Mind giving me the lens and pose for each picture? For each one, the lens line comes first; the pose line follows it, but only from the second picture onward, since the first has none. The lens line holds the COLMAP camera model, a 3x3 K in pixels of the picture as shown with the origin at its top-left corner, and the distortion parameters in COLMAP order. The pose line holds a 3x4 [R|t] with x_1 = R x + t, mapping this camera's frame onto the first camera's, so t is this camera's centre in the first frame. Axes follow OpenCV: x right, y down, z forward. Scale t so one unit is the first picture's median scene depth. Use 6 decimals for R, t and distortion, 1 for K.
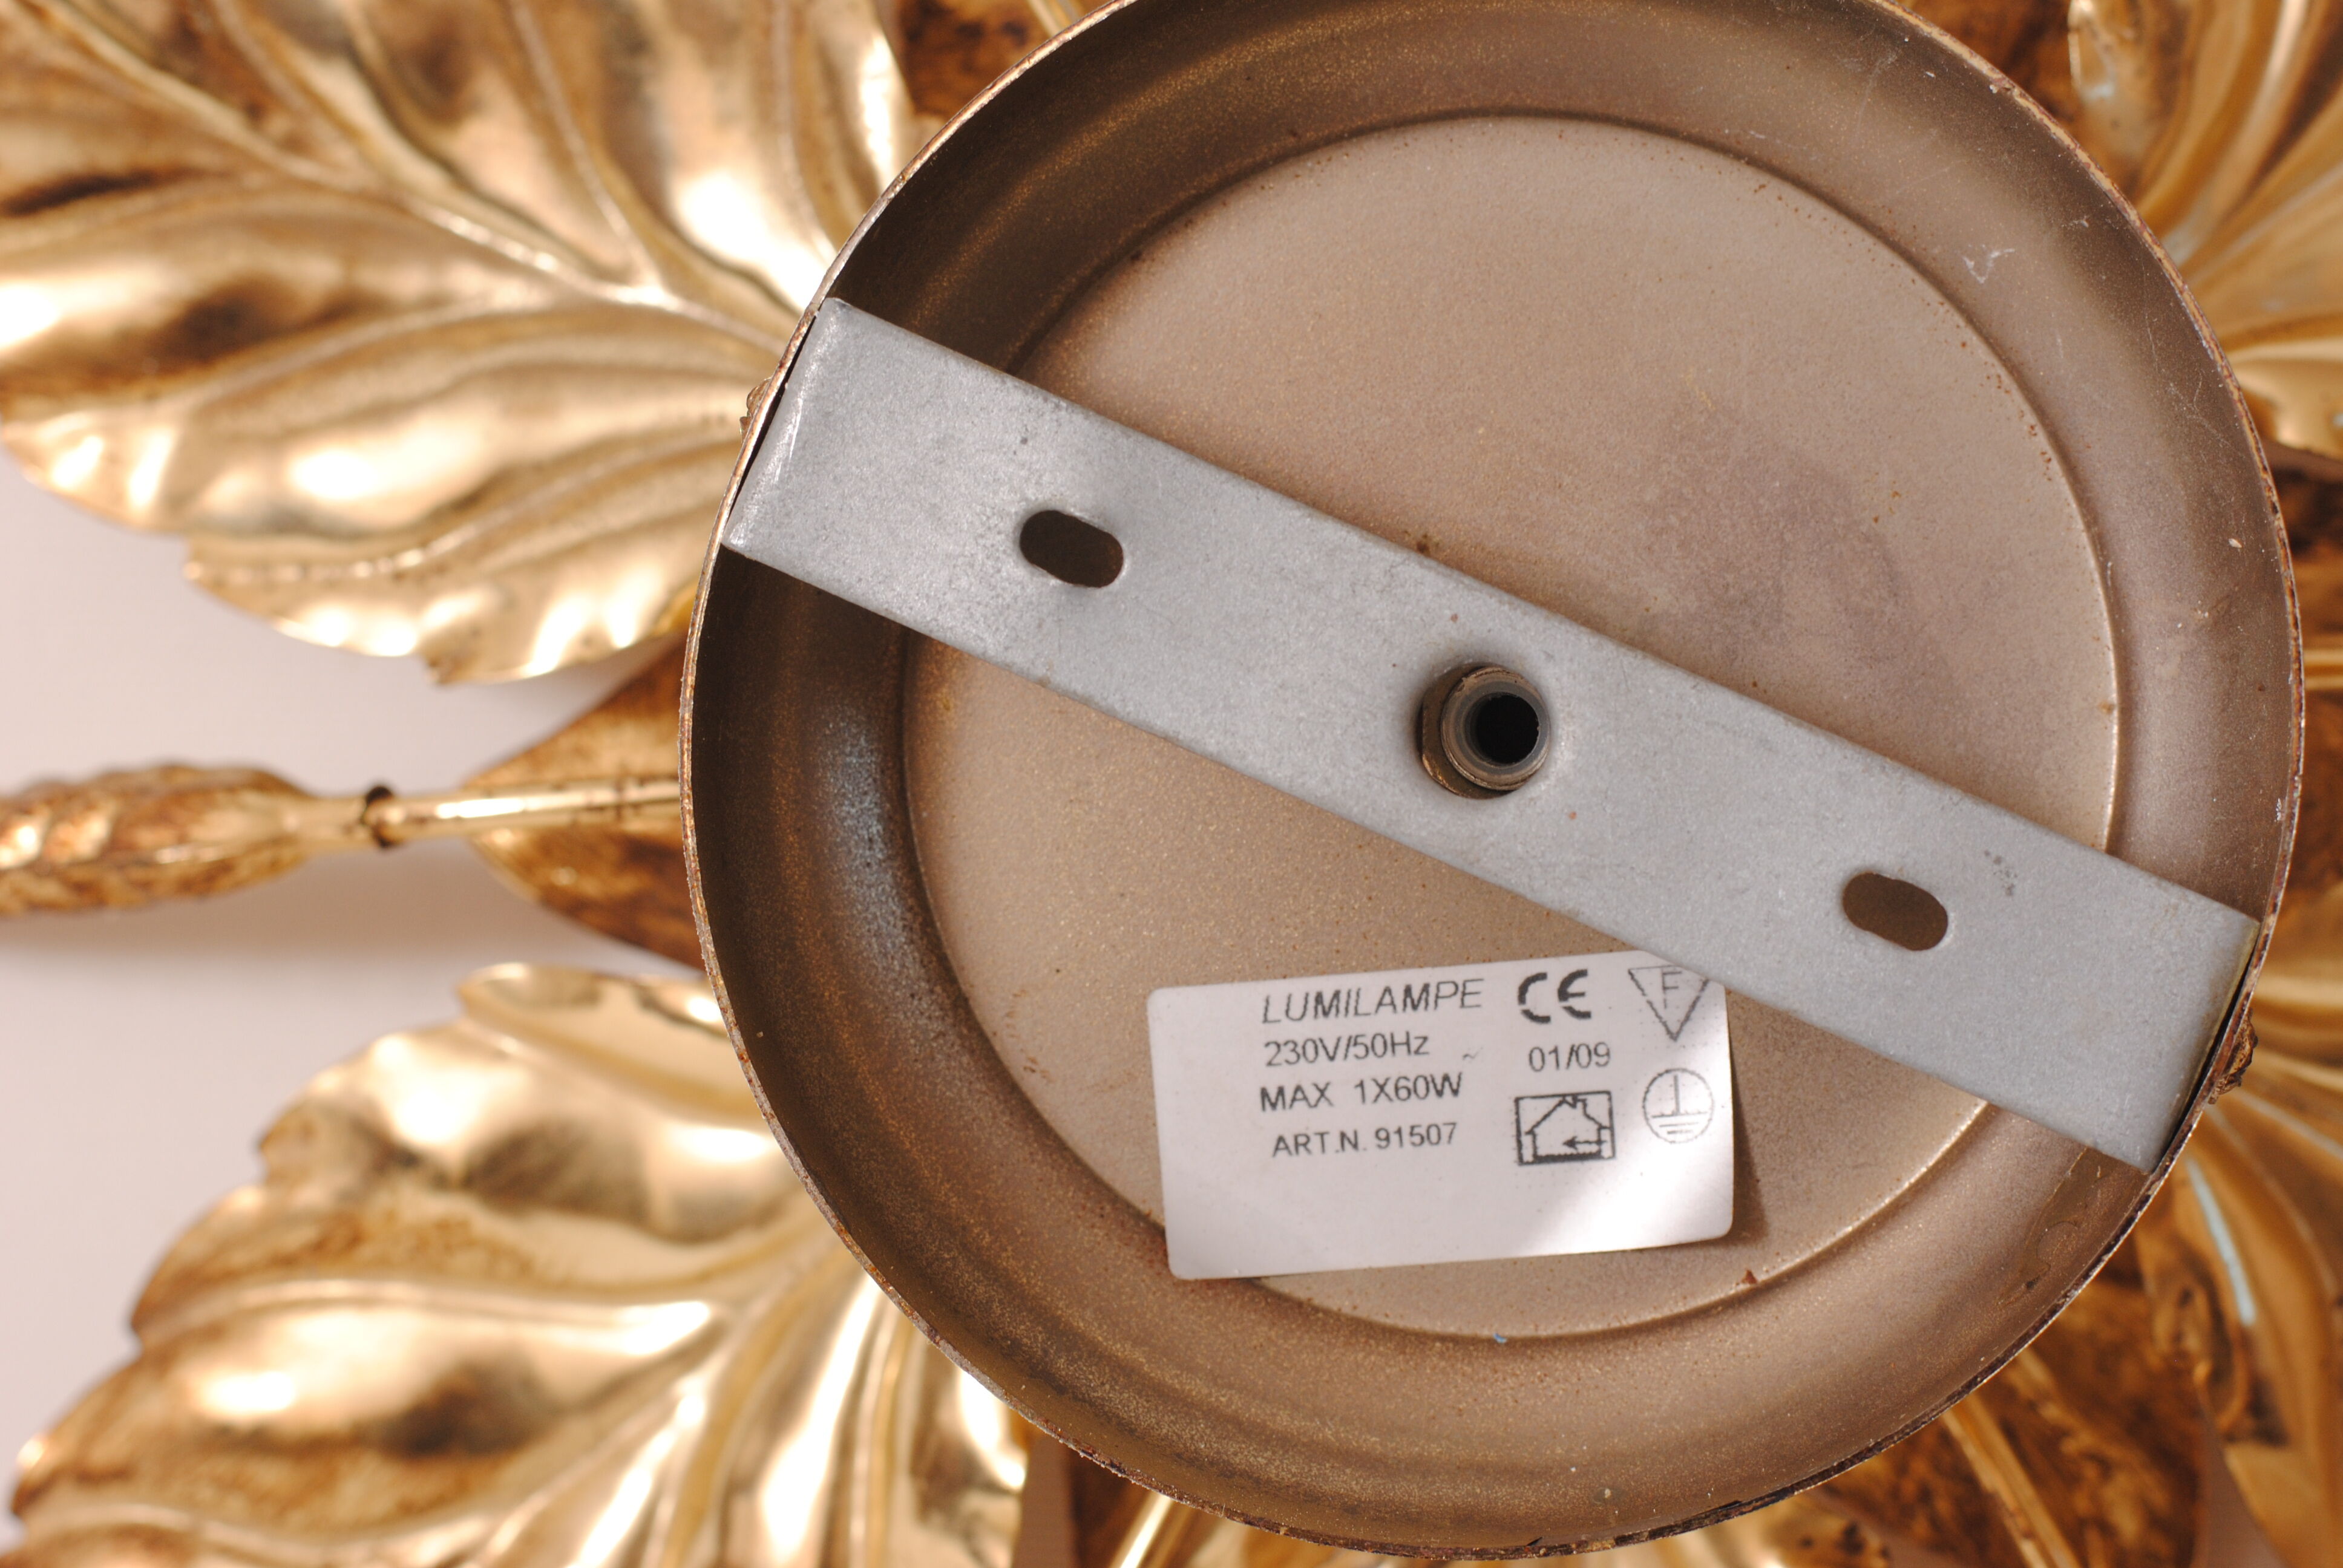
lens RADIAL K [[5596.0, 0, 1171.5], [0, 5596.0, 784.0], [0, 0, 1]] dist [-0.100837, -0.261276]
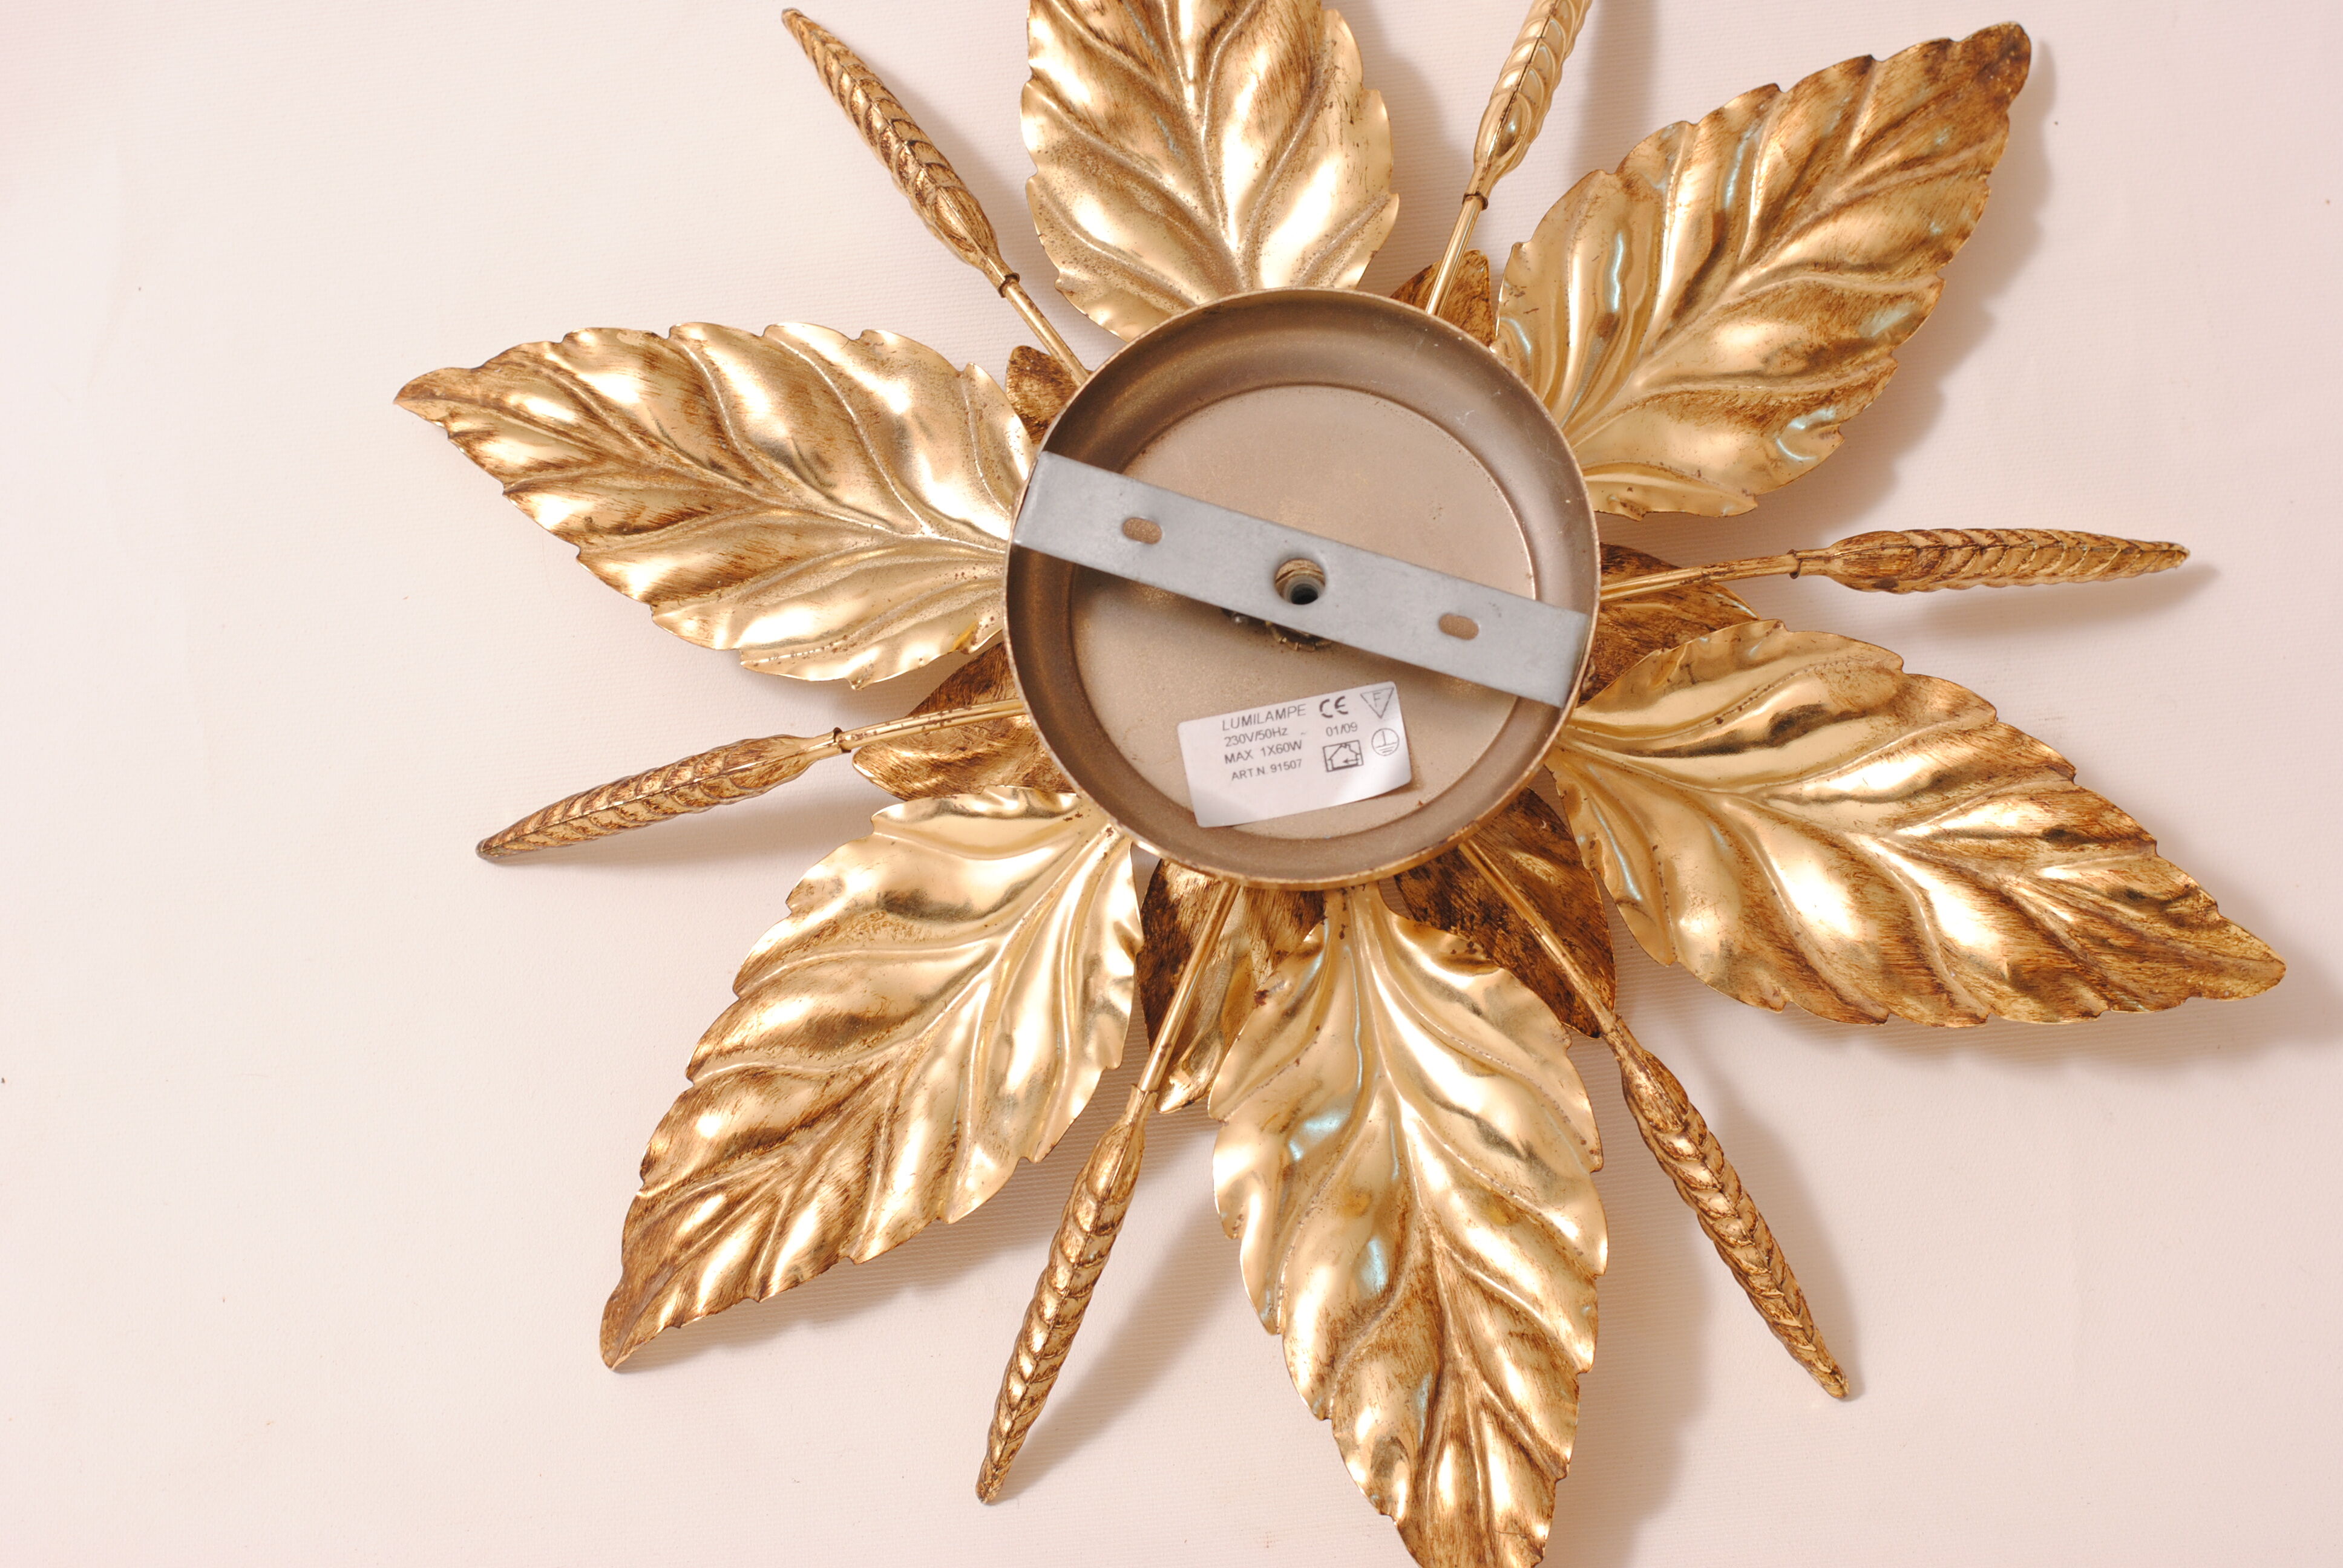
lens RADIAL K [[5596.0, 0, 1171.5], [0, 5596.0, 784.0], [0, 0, 1]] dist [-0.100837, -0.261276]
pose [[0.990836, -0.080663, 0.108341, -0.290411], [0.105370, 0.963433, -0.246363, 0.703691], [-0.084506, 0.255522, 0.963103, -1.489417]]
